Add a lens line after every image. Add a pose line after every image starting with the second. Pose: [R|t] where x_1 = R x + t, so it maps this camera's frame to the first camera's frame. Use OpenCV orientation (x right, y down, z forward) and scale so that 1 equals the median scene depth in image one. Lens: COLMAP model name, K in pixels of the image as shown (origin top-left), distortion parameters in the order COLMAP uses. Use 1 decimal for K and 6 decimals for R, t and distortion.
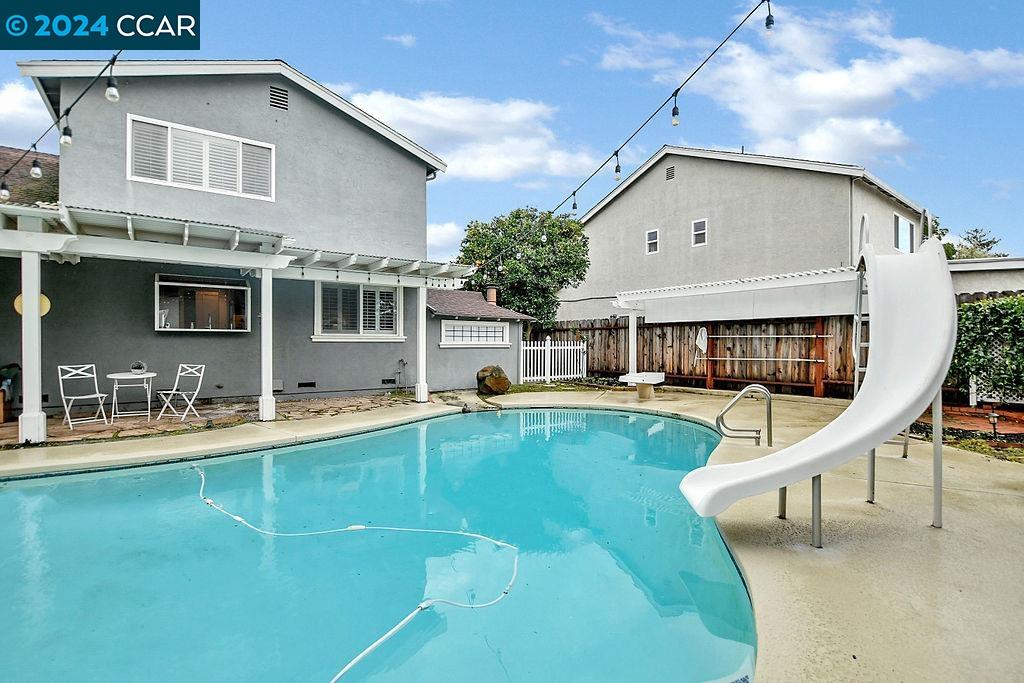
lens RADIAL K [[484.7, 0, 506.2], [0, 484.7, 338.8], [0, 0, 1]] dist [-0.017786, -0.001575]
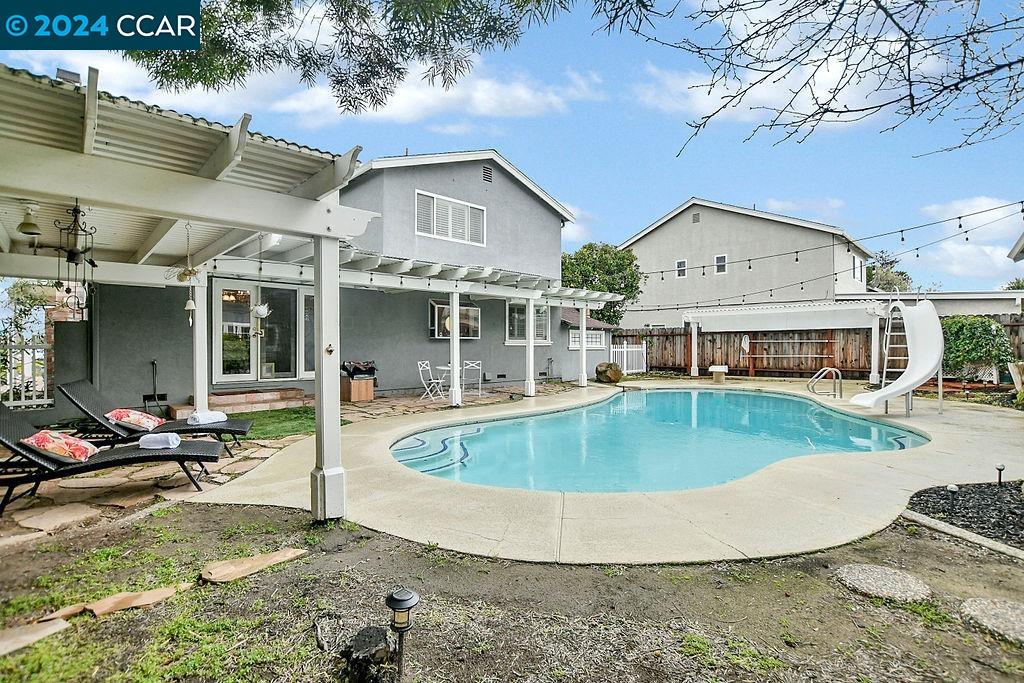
lens RADIAL K [[484.7, 0, 515.0], [0, 484.7, 342.3], [0, 0, 1]] dist [-0.017786, -0.001575]
pose [[0.989805, -0.002072, 0.142414, -0.499458], [0.001992, 0.999998, 0.000699, -0.004042], [-0.142416, -0.000408, 0.989807, -0.356881]]
